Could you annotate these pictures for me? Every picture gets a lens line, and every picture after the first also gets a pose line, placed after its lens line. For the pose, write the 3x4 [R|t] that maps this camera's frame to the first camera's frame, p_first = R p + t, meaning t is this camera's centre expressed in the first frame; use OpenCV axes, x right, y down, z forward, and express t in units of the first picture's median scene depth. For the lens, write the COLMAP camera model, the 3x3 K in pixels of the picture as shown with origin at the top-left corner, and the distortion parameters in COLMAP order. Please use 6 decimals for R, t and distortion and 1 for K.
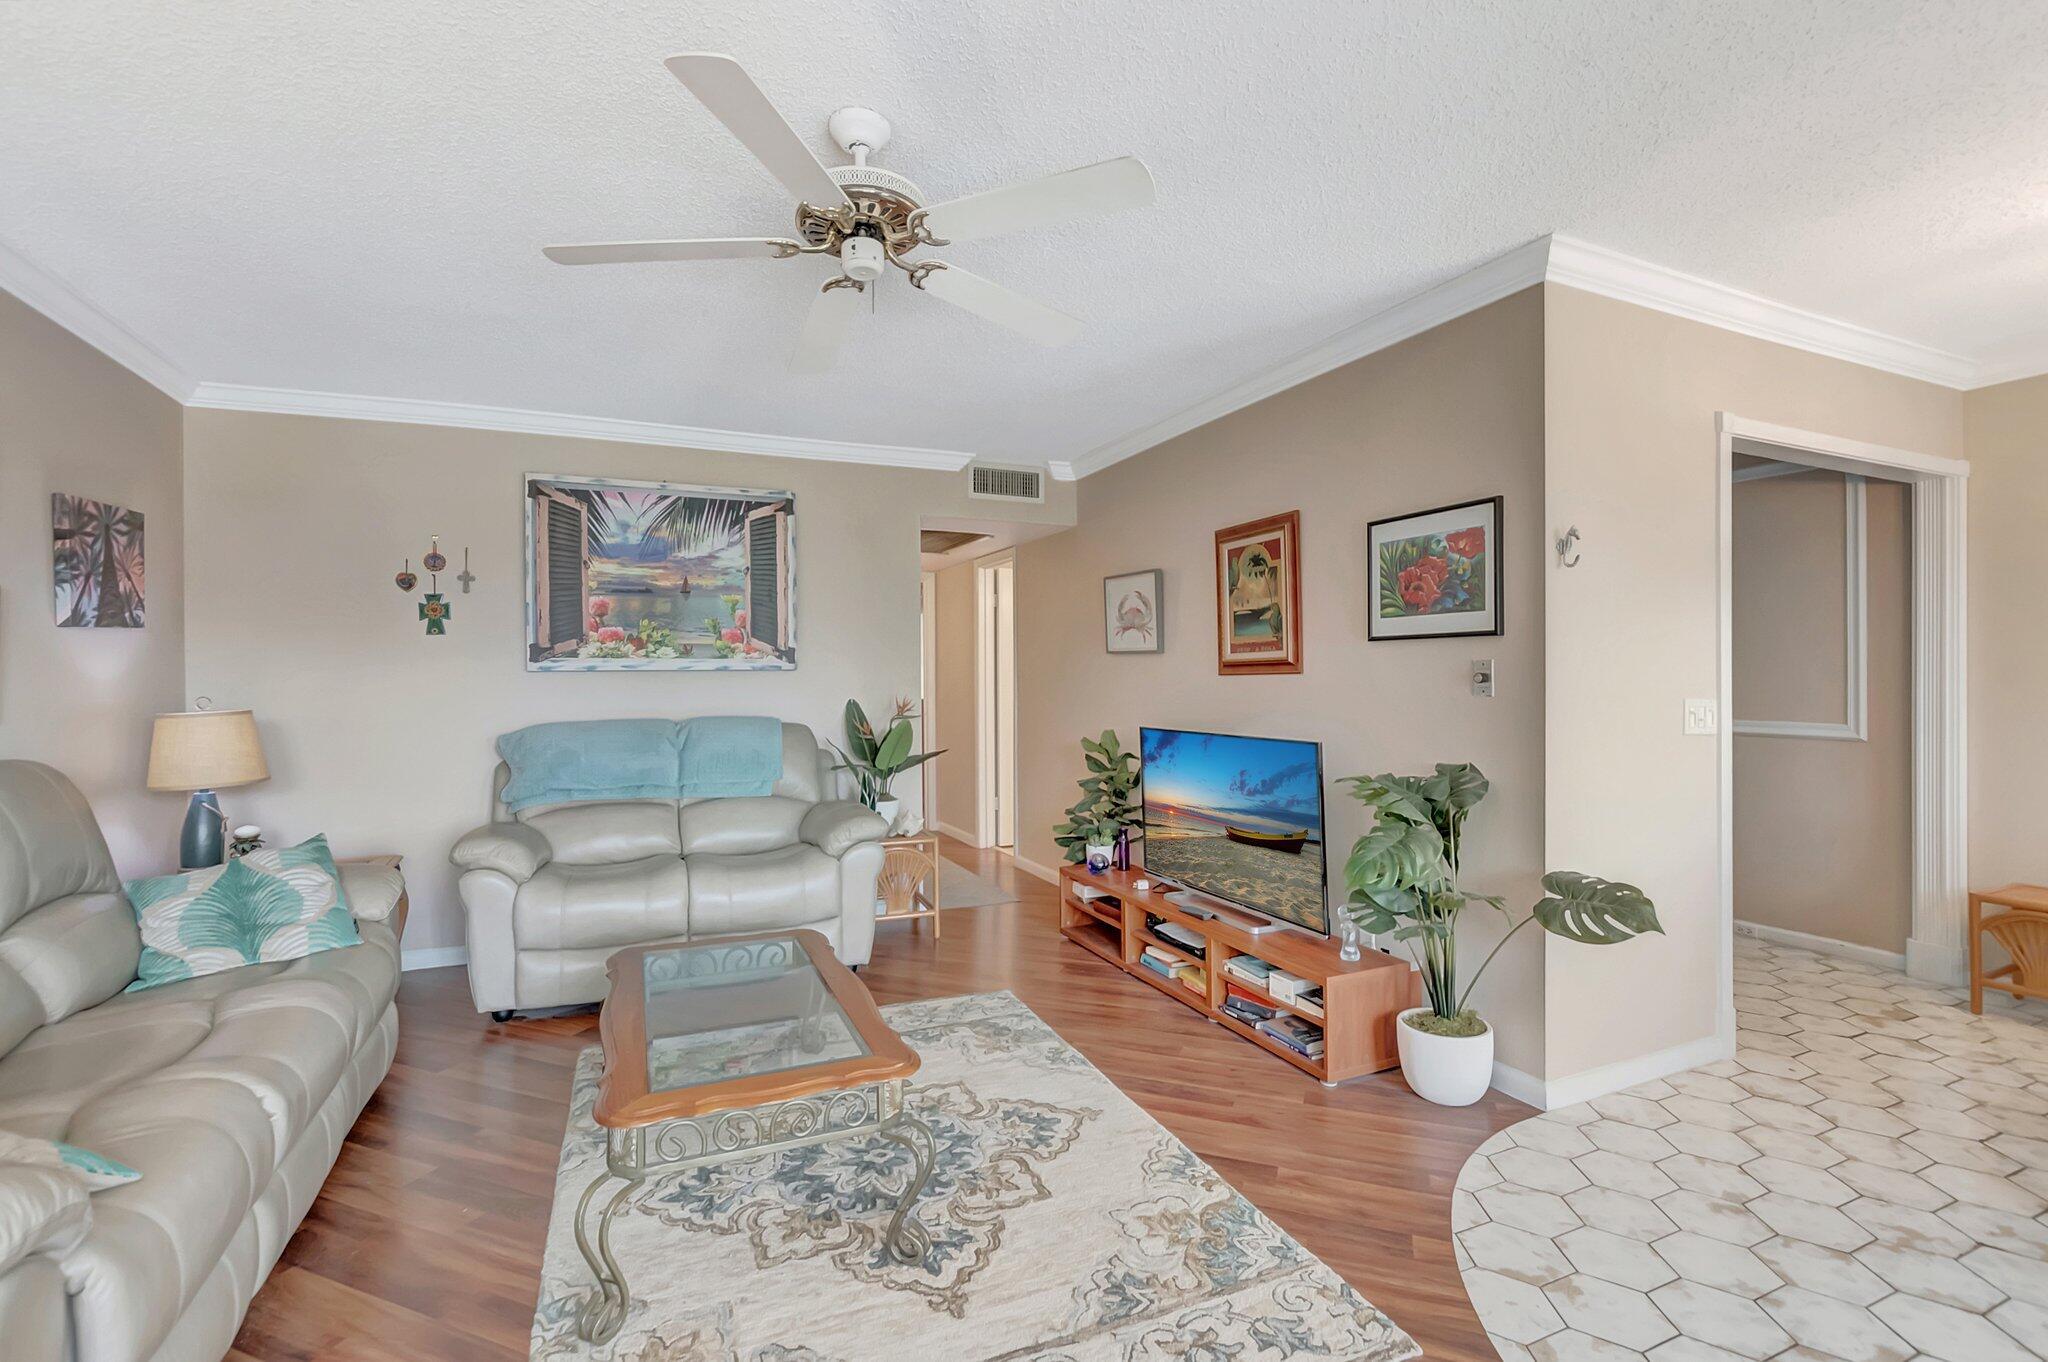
lens RADIAL K [[918.0, 0, 1014.6], [0, 918.0, 680.6], [0, 0, 1]] dist [-0.000673, 0.000075]
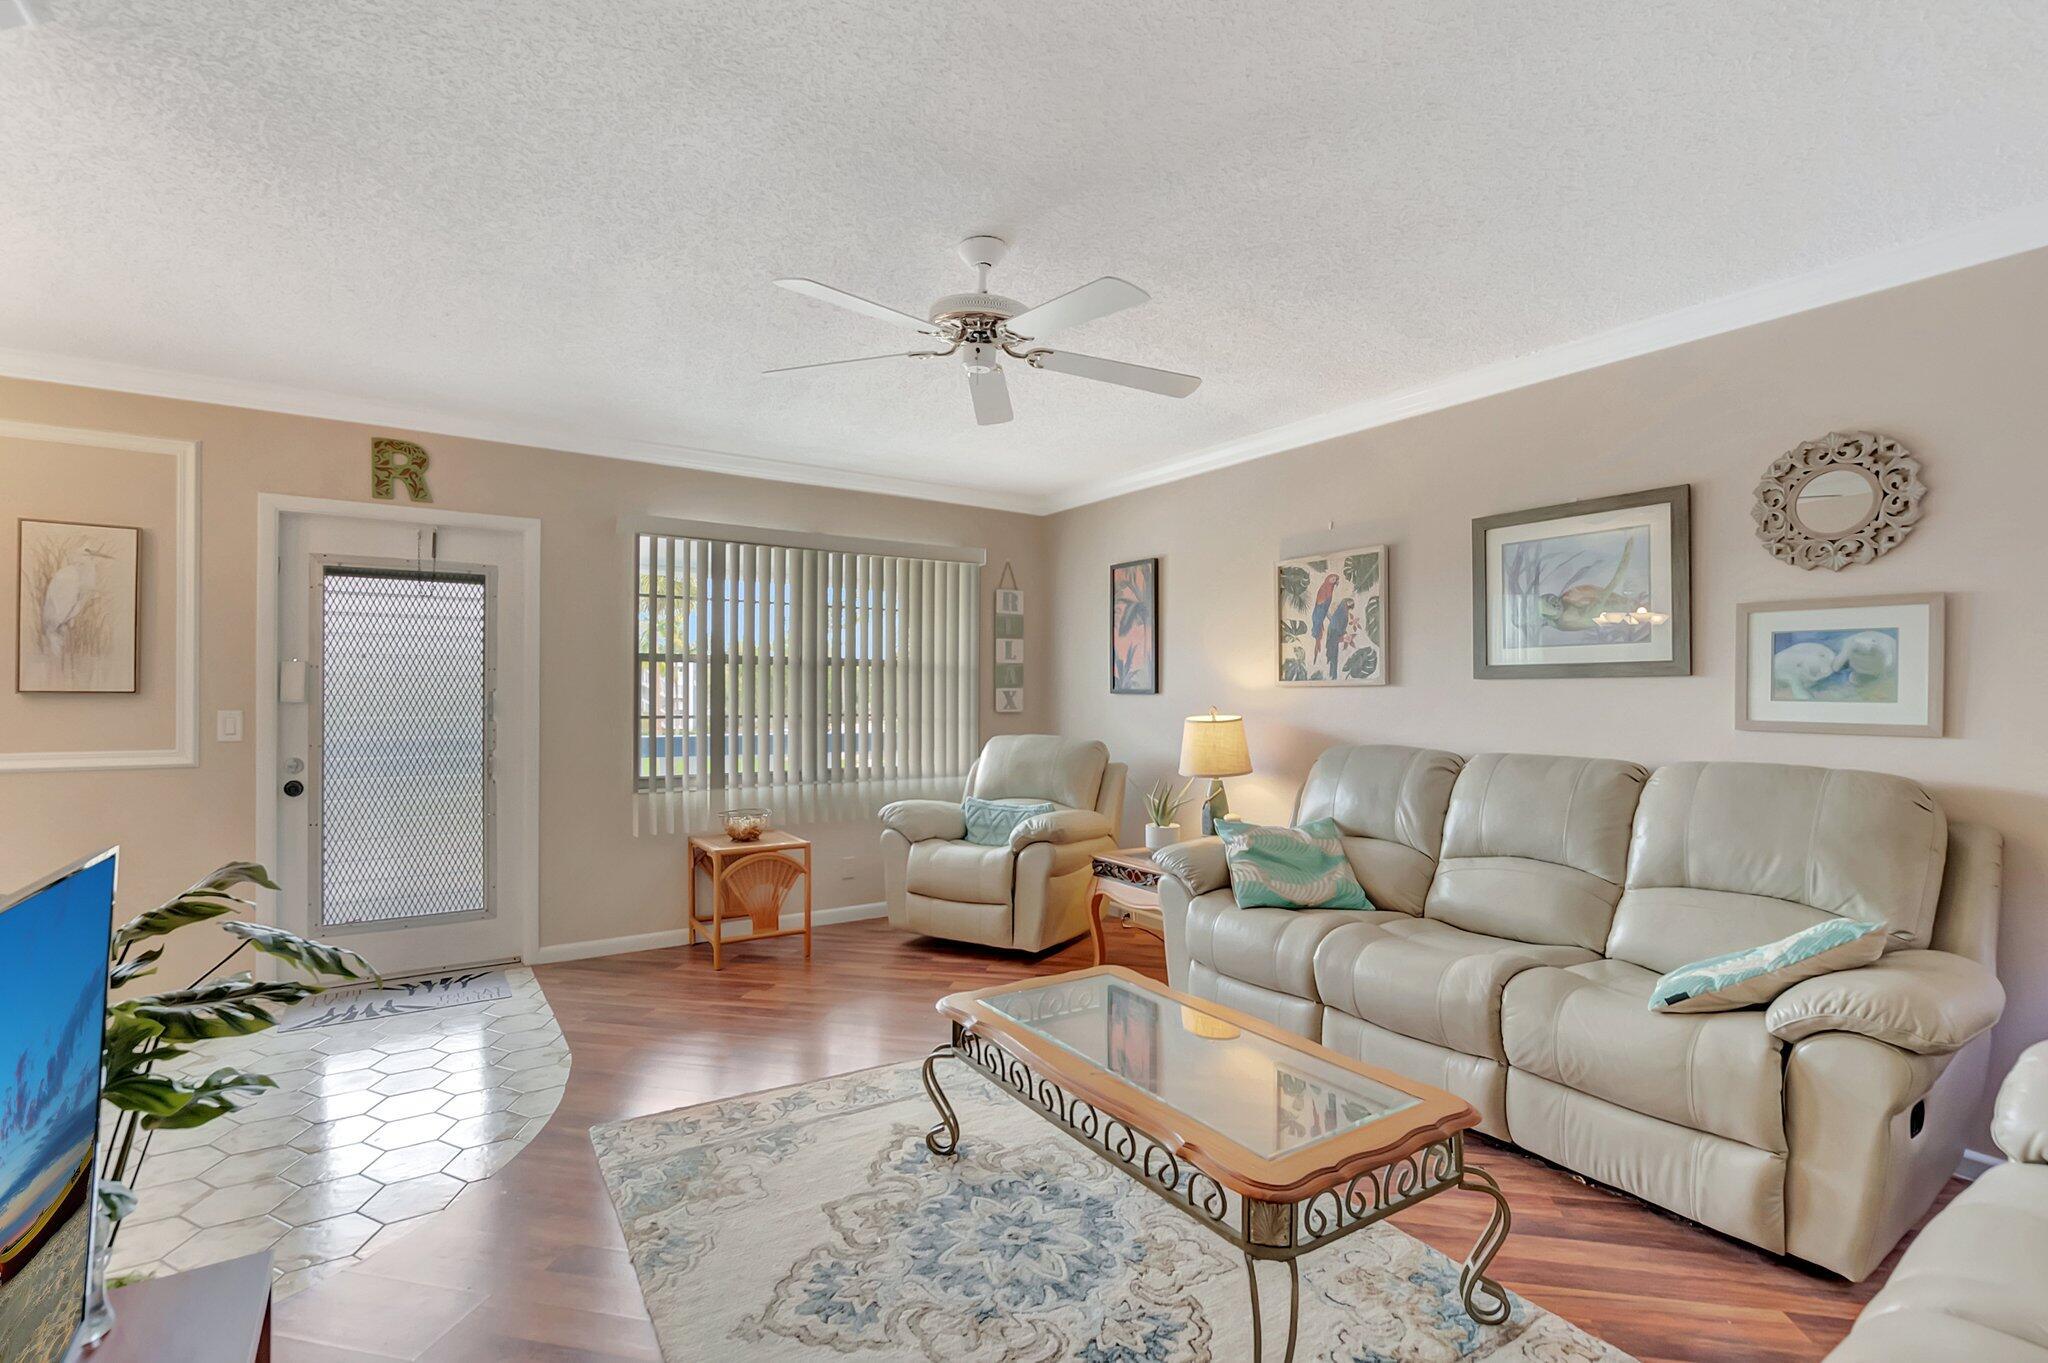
lens RADIAL K [[956.7, 0, 1001.8], [0, 956.7, 693.2], [0, 0, 1]] dist [-0.004777, -0.000302]
pose [[-0.987680, 0.001386, -0.156478, 0.006159], [0.001298, 0.999999, 0.000662, -0.000603], [0.156479, 0.000450, -0.987681, 1.496098]]
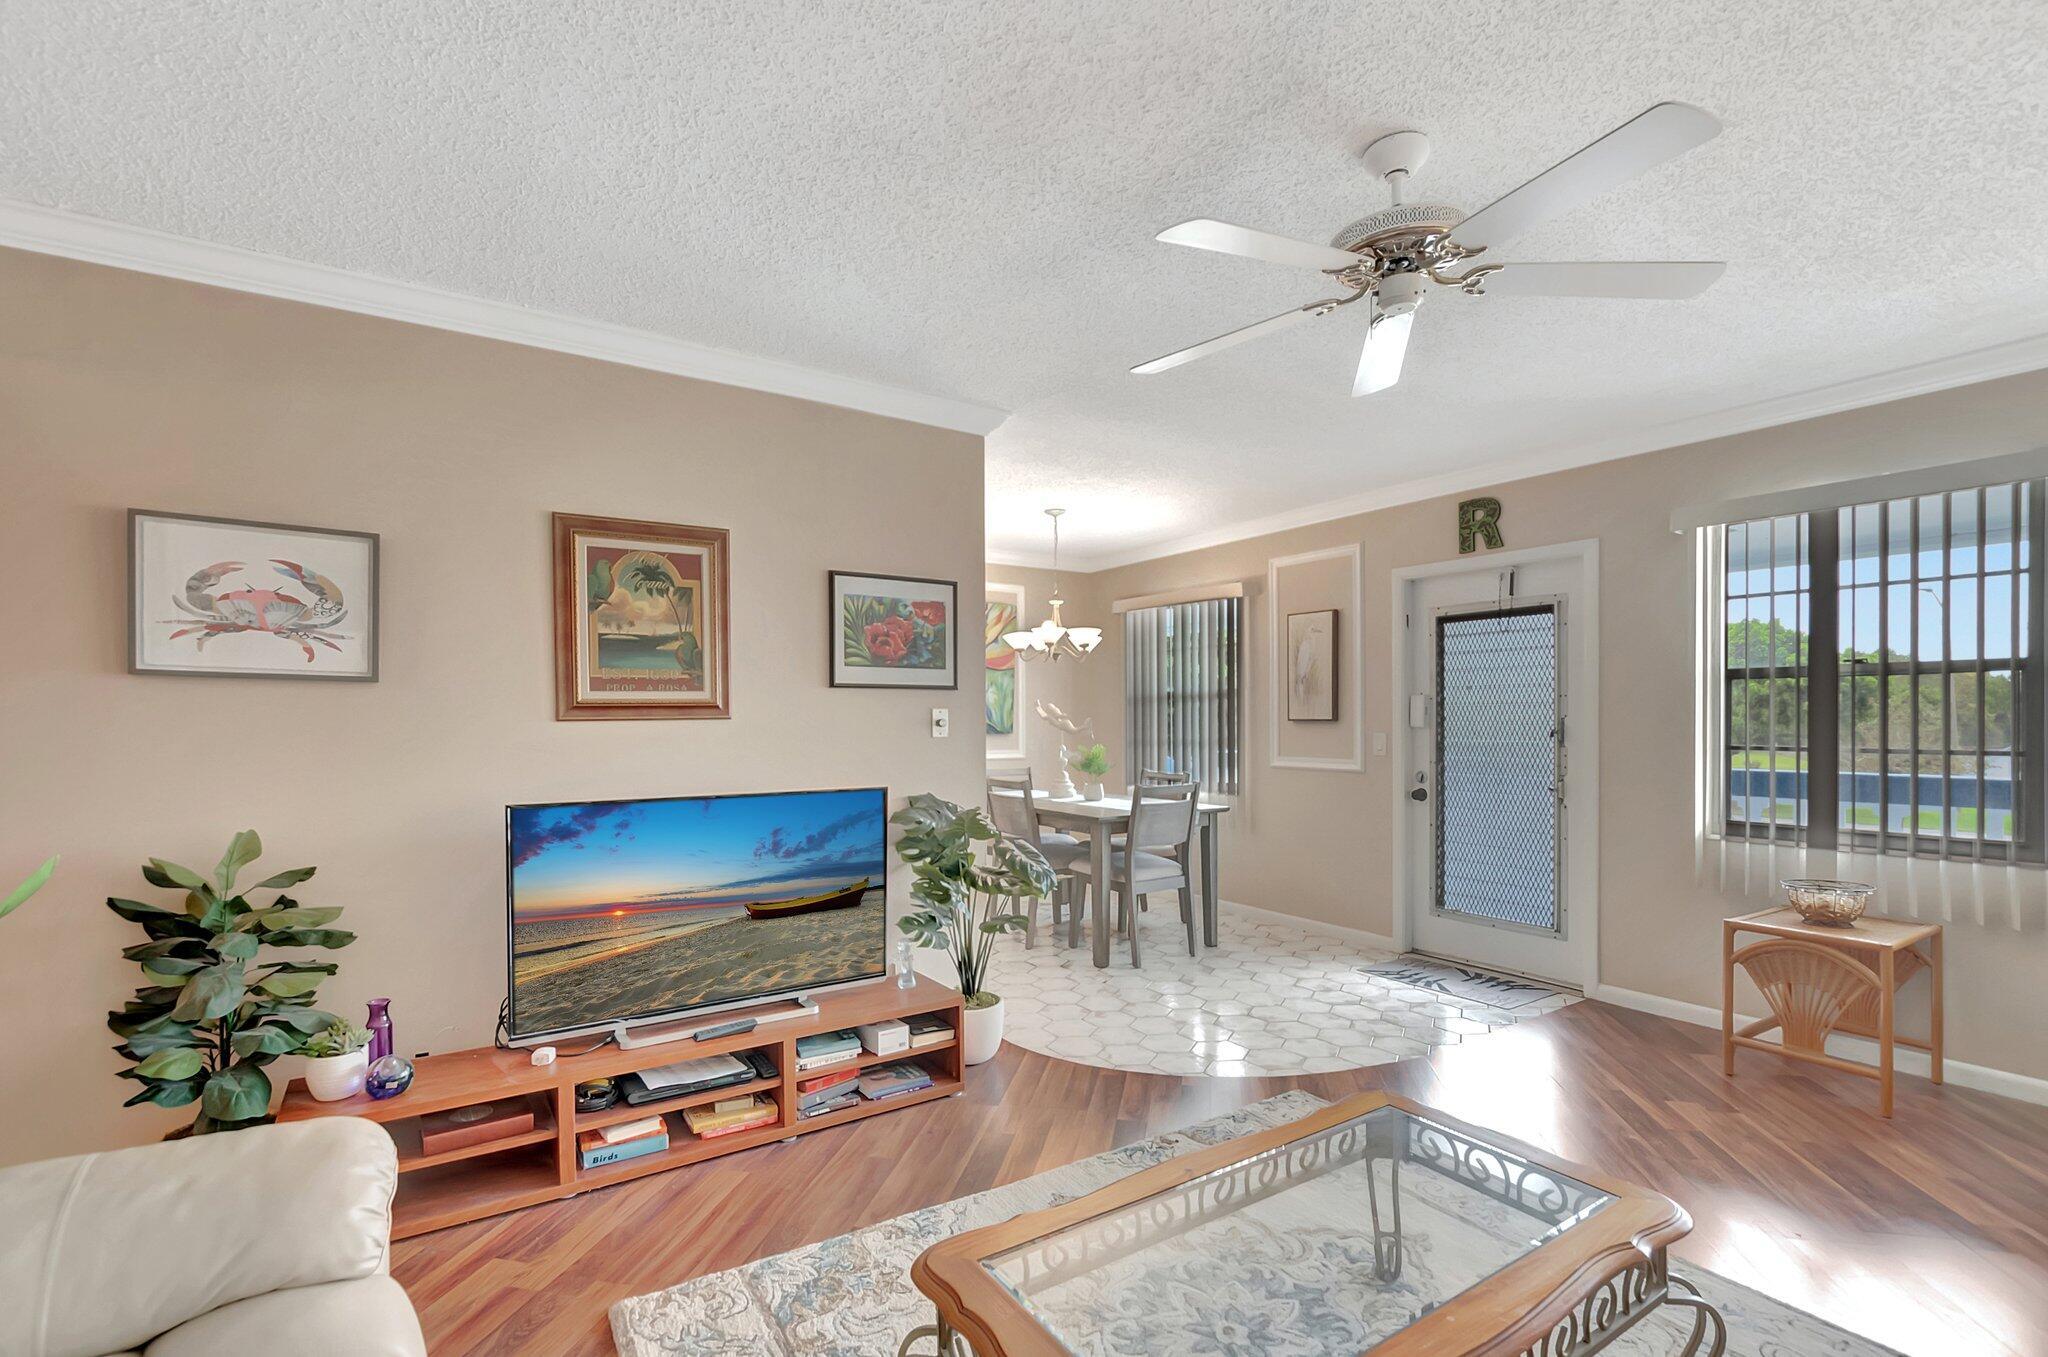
lens RADIAL K [[933.4, 0, 1025.1], [0, 933.4, 731.9], [0, 0, 1]] dist [0.028208, -0.000034]
pose [[-0.161437, -0.009362, 0.986839, -0.716534], [0.008041, 0.999909, 0.010802, -0.003619], [-0.986850, 0.009679, -0.161347, 1.023644]]
